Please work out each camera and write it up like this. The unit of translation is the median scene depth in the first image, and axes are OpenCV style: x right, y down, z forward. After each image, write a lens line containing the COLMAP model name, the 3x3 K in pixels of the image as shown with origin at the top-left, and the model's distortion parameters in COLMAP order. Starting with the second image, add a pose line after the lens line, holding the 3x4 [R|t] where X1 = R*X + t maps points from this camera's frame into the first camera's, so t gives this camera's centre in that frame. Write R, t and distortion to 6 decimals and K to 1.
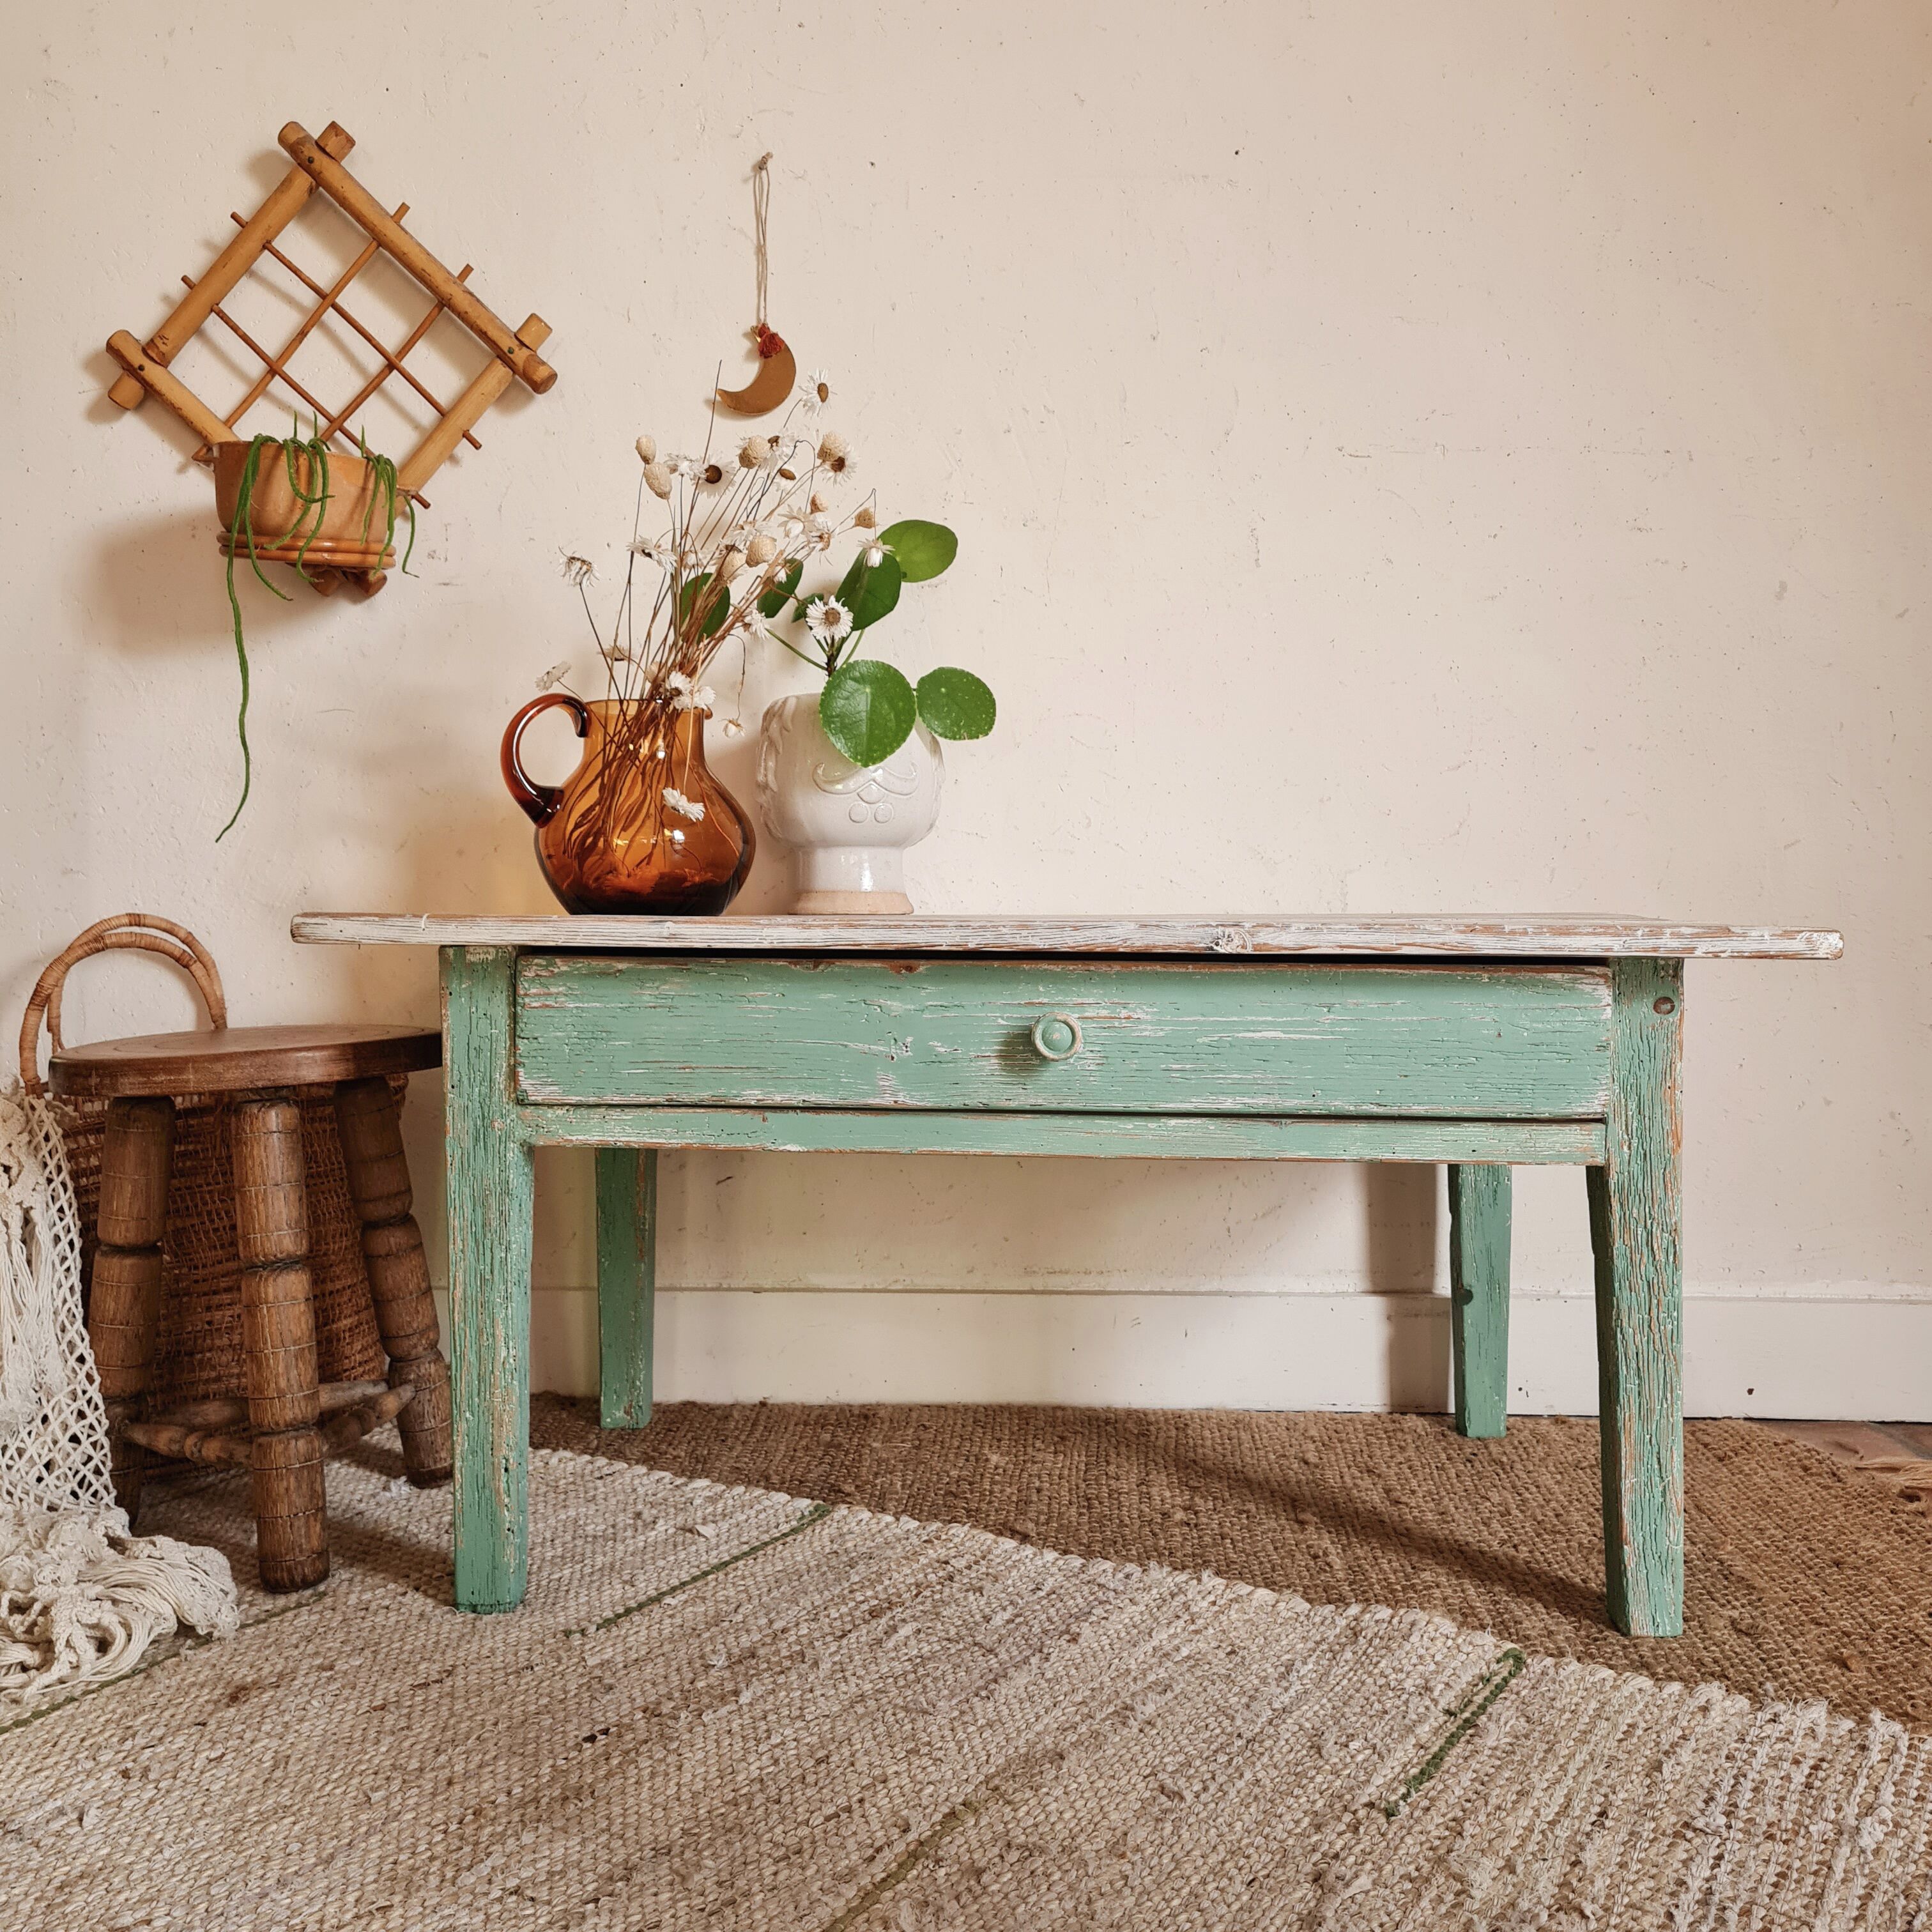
lens RADIAL K [[2003.0, 0, 971.6], [0, 2003.0, 925.9], [0, 0, 1]] dist [0.024509, 0.000000]
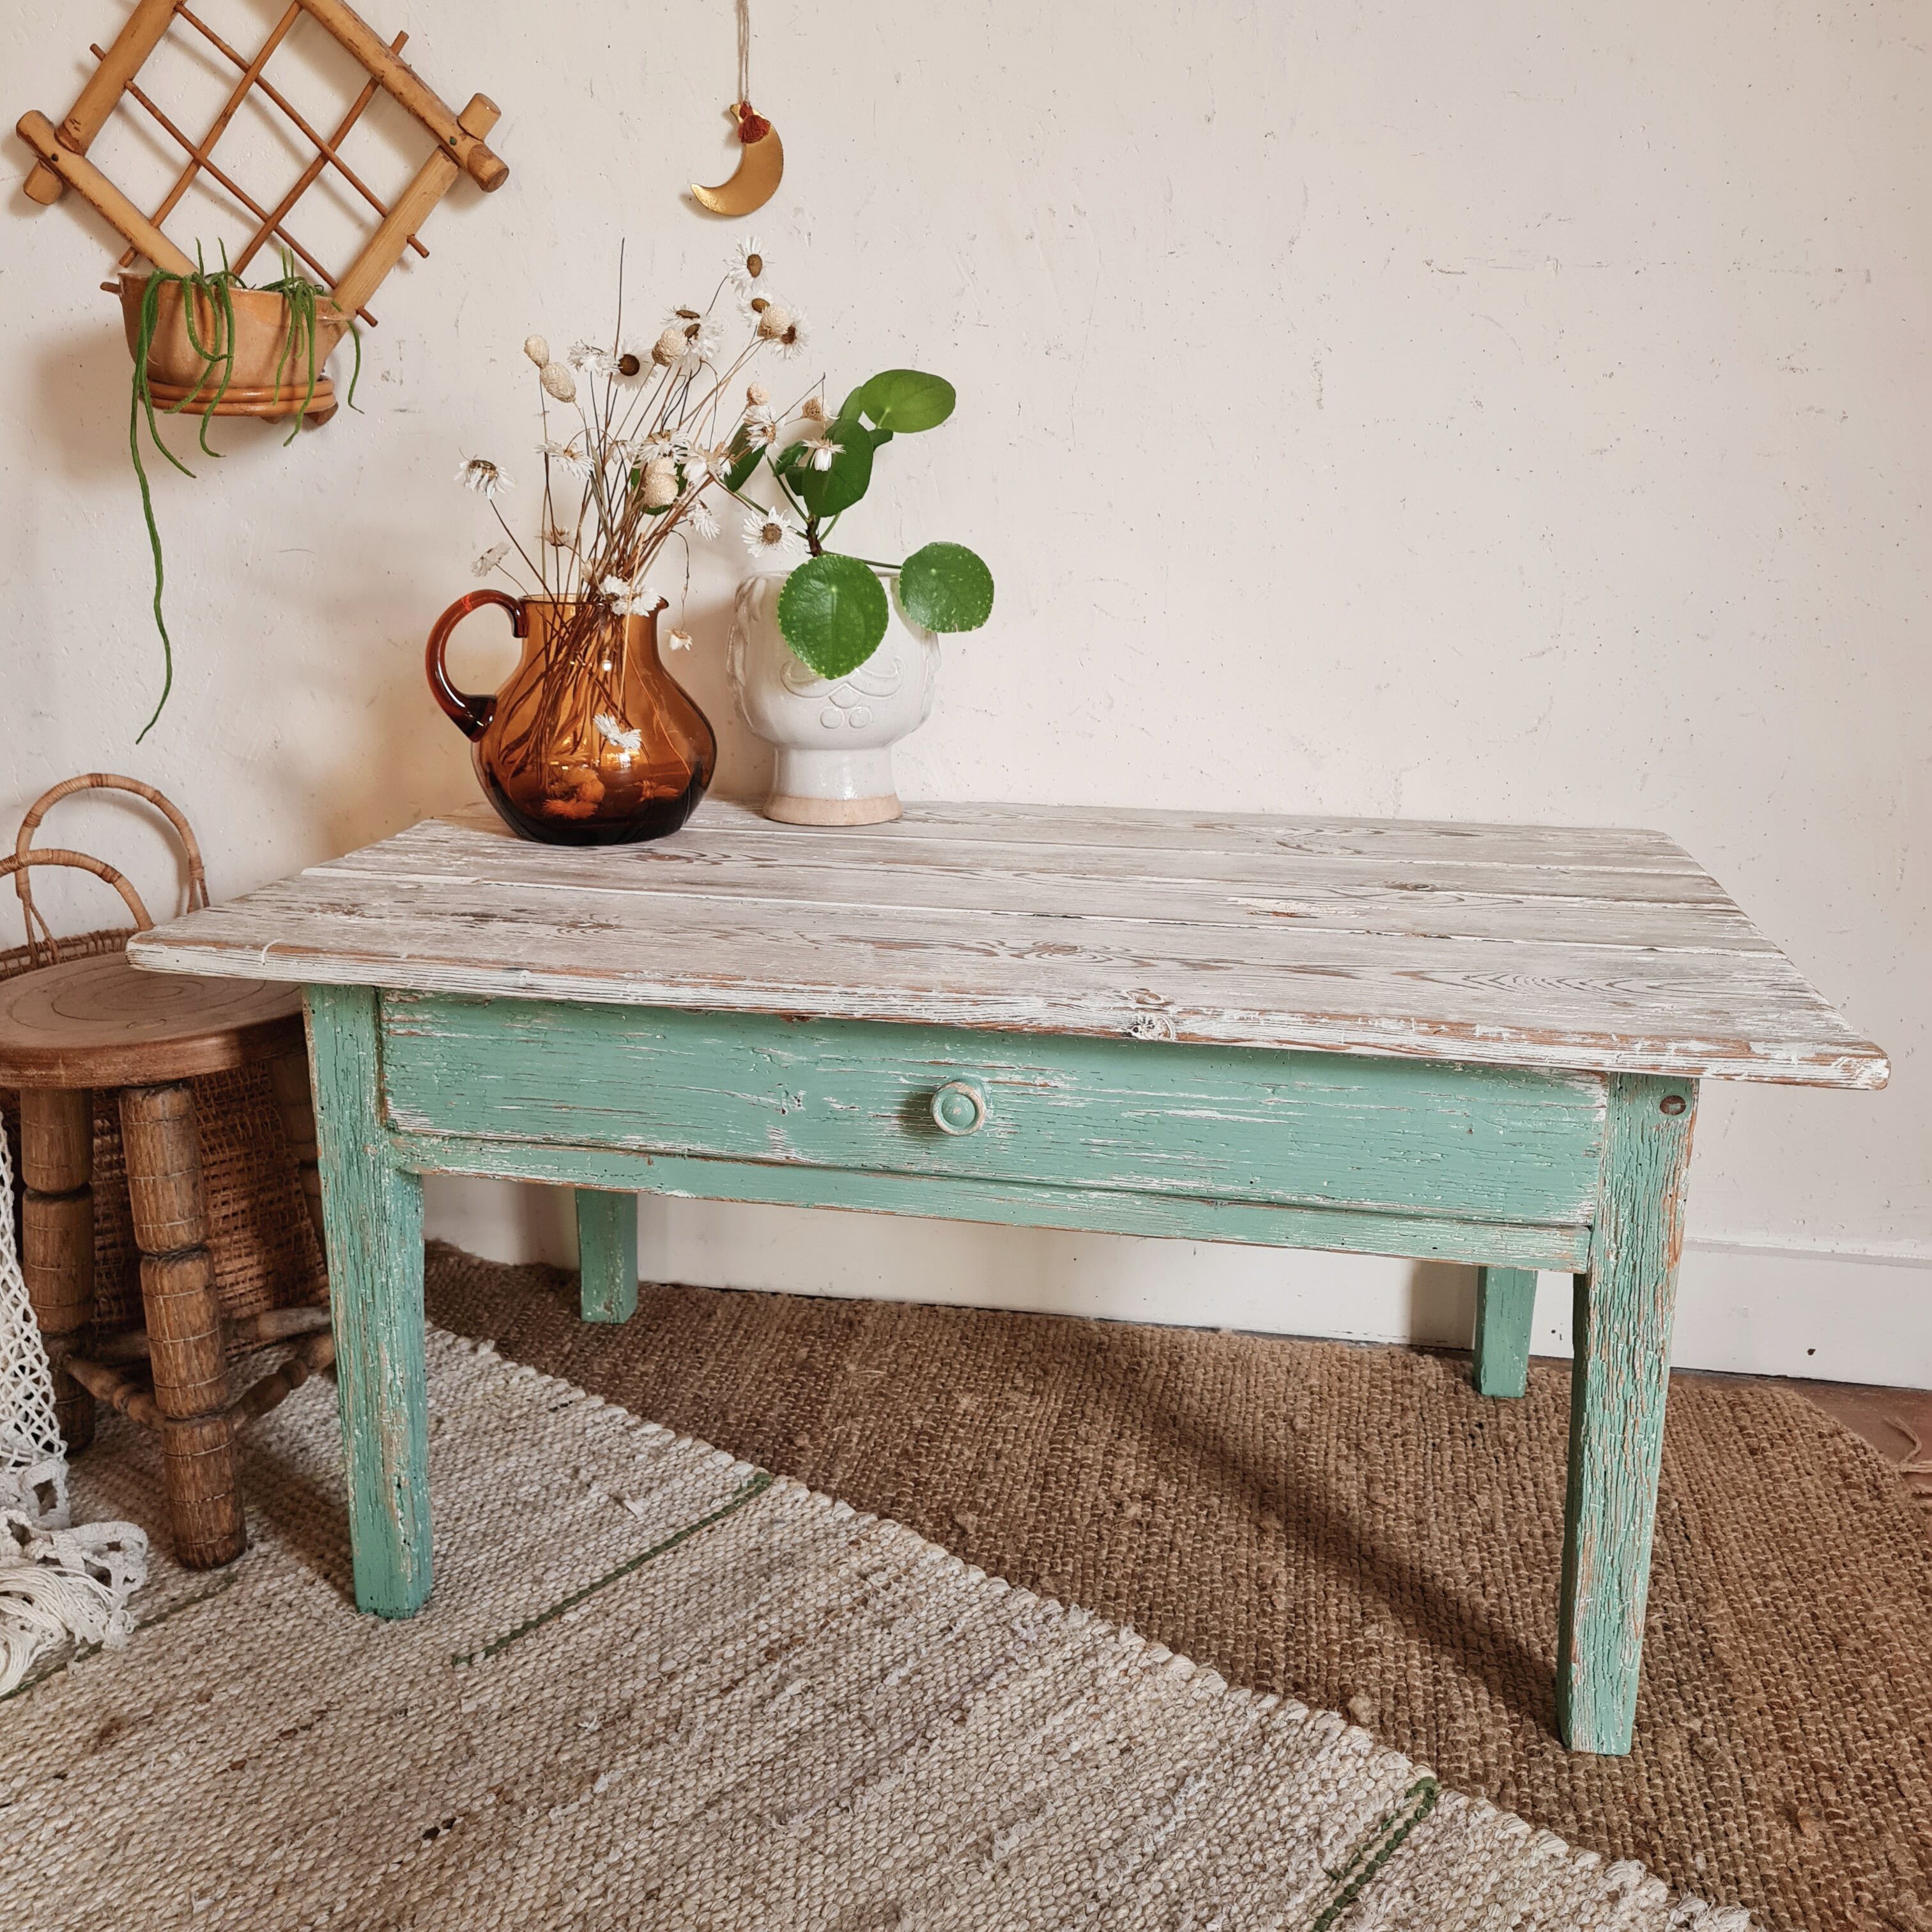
lens RADIAL K [[2003.0, 0, 966.5], [0, 2003.0, 933.7], [0, 0, 1]] dist [0.024509, 0.000000]
pose [[0.993031, 0.043190, -0.109658, 0.128285], [-0.017008, 0.973210, 0.229286, -0.205068], [0.116623, -0.225823, 0.967162, 0.148606]]
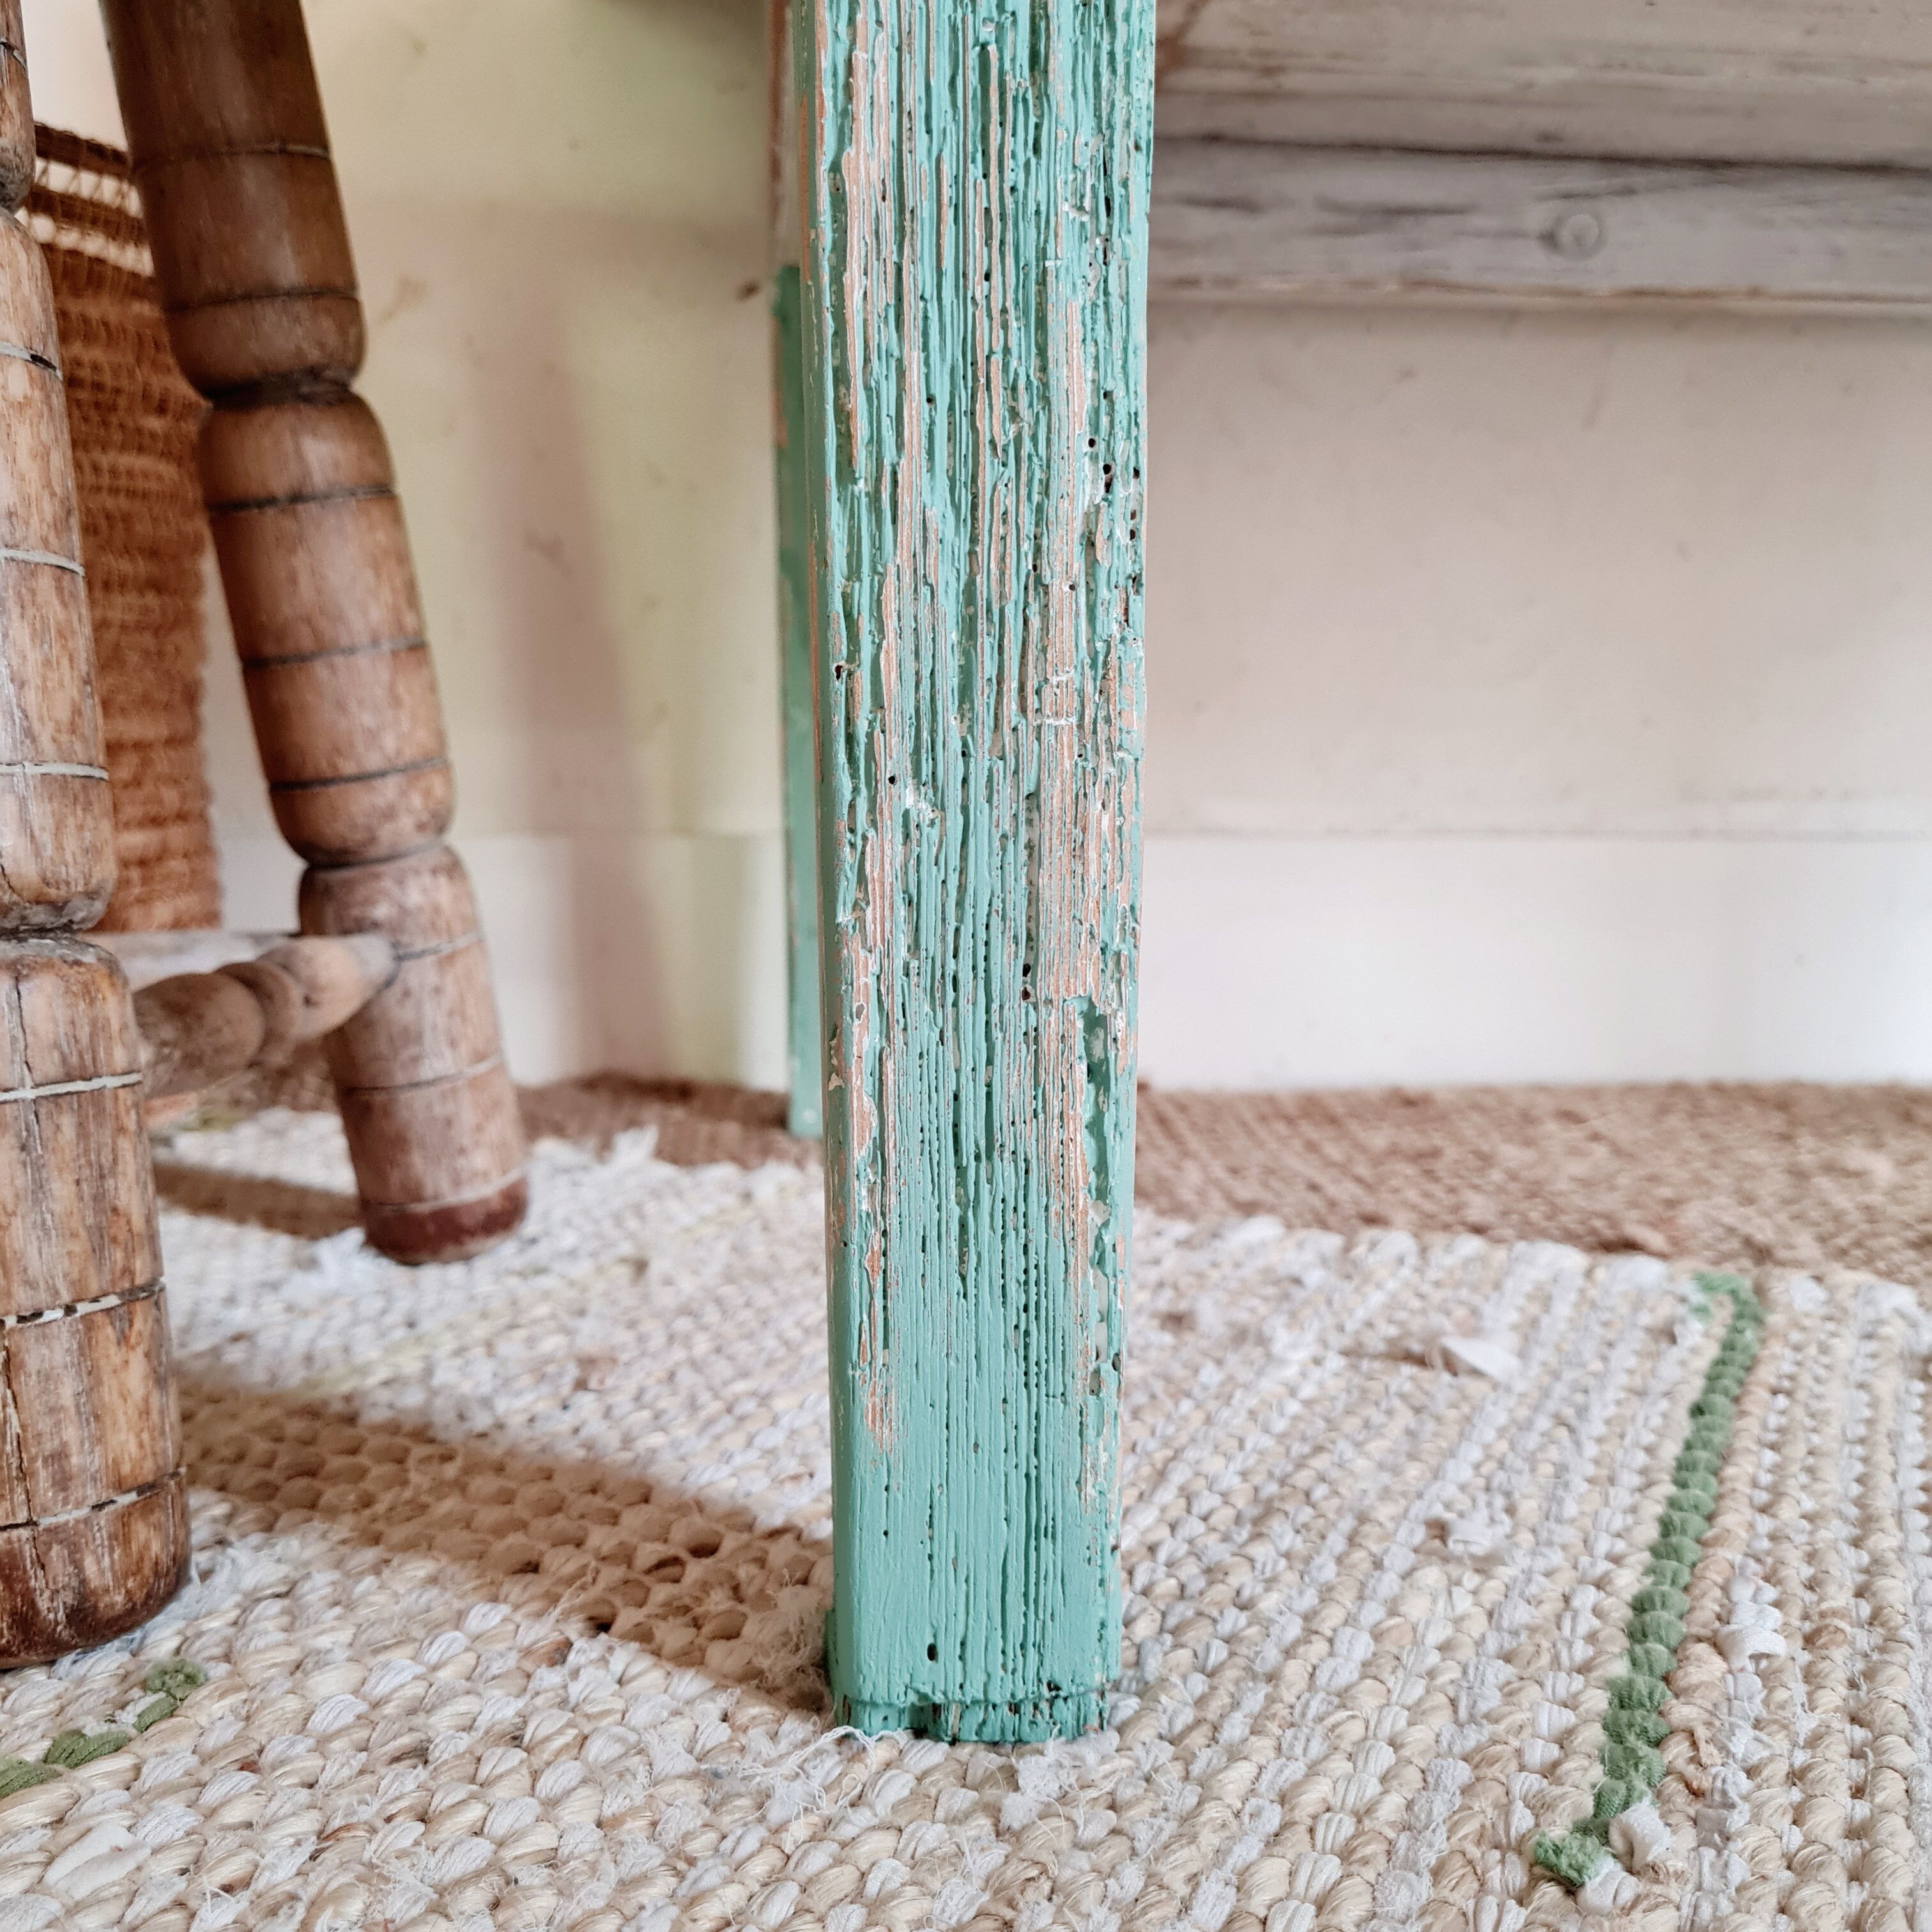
lens RADIAL K [[2003.0, 0, 916.8], [0, 2003.0, 983.1], [0, 0, 1]] dist [0.024509, 0.000000]
pose [[0.993103, -0.008061, 0.116970, -0.260955], [-0.002462, 0.995981, 0.089536, 0.232473], [-0.117221, -0.089206, 0.989091, 0.762864]]
